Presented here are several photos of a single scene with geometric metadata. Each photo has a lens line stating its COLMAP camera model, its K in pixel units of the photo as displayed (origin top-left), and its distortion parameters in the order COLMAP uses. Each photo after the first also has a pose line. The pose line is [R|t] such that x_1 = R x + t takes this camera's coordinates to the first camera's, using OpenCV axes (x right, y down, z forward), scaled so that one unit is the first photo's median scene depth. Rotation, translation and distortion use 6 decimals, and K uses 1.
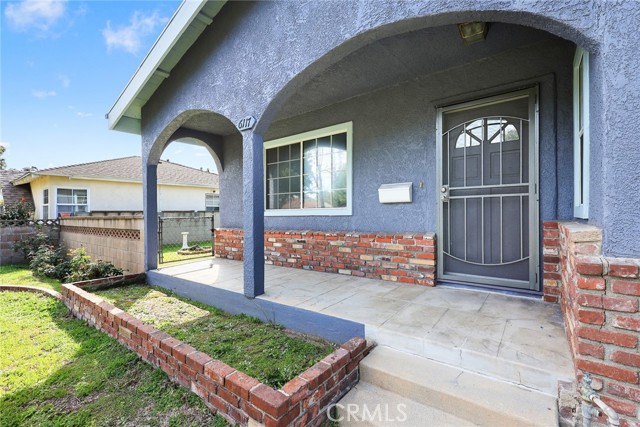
lens RADIAL K [[289.4, 0, 308.7], [0, 289.4, 213.9], [0, 0, 1]] dist [-0.001328, -0.000031]
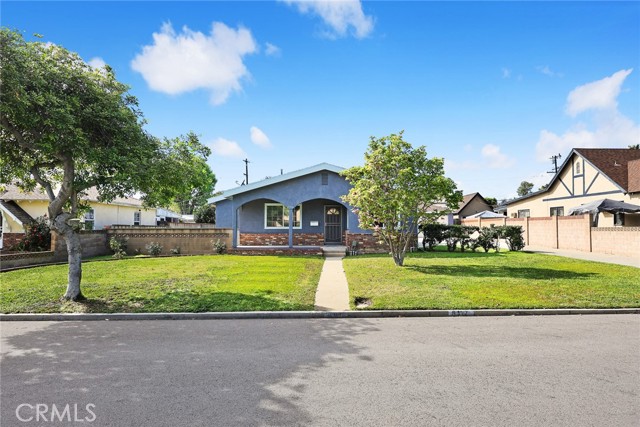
lens RADIAL K [[421.7, 0, 319.8], [0, 421.7, 214.1], [0, 0, 1]] dist [-0.004030, -0.000558]
pose [[0.781311, 0.035219, 0.623147, -3.462105], [-0.009821, 0.998977, -0.044147, 0.057756], [-0.624064, 0.028372, 0.780858, -3.809752]]
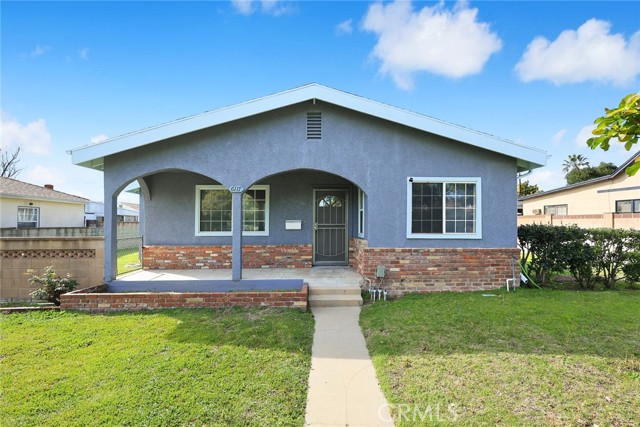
lens RADIAL K [[306.3, 0, 319.5], [0, 306.3, 224.5], [0, 0, 1]] dist [0.002337, 0.000347]
pose [[0.767697, 0.010847, 0.640721, -0.993752], [-0.006504, 0.999937, -0.009135, -0.059641], [-0.640780, 0.002845, 0.767720, -0.823239]]
